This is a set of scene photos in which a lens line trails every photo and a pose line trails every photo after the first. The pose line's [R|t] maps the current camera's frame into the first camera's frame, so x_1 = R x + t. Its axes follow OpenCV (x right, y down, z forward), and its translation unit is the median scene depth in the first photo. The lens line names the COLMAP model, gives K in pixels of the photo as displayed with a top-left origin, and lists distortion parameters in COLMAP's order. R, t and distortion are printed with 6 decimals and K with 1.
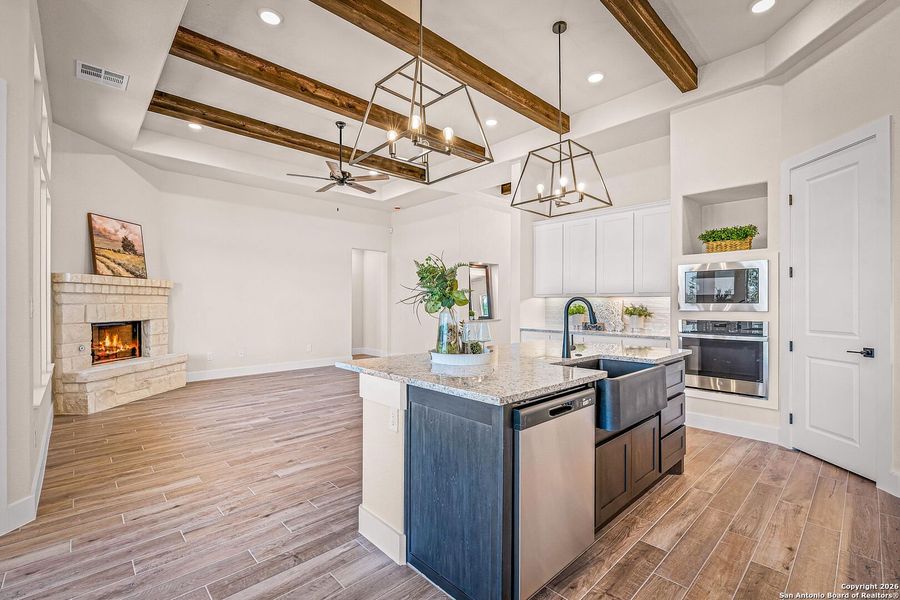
lens RADIAL K [[397.9, 0, 450.0], [0, 397.9, 300.0], [0, 0, 1]] dist [-0.001104, -0.000198]
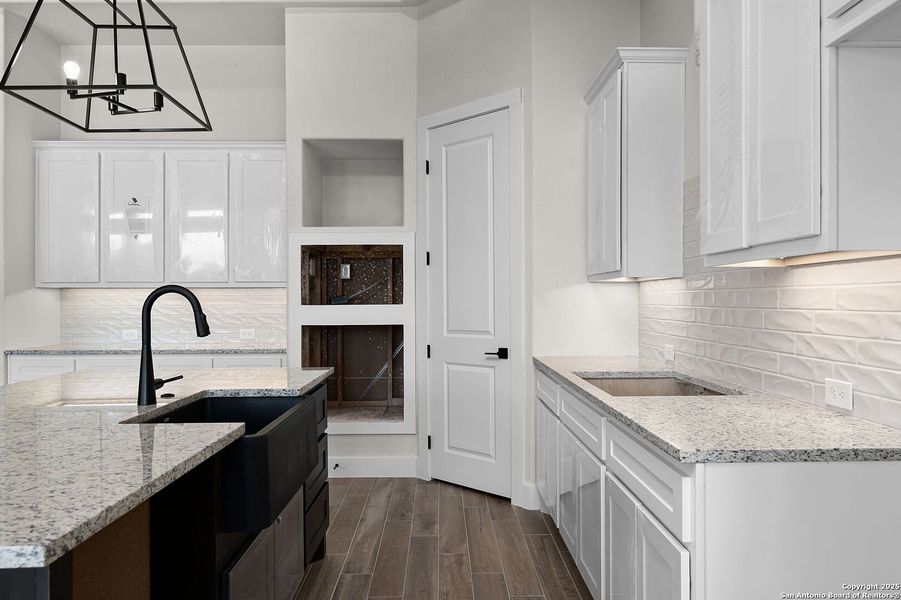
lens RADIAL K [[612.9, 0, 448.1], [0, 612.9, 298.4], [0, 0, 1]] dist [-0.001763, -0.001705]
pose [[0.677127, -0.004593, 0.735852, -0.020897], [0.000114, 0.999981, 0.006137, 0.002989], [-0.735866, -0.004072, 0.677114, 0.156263]]
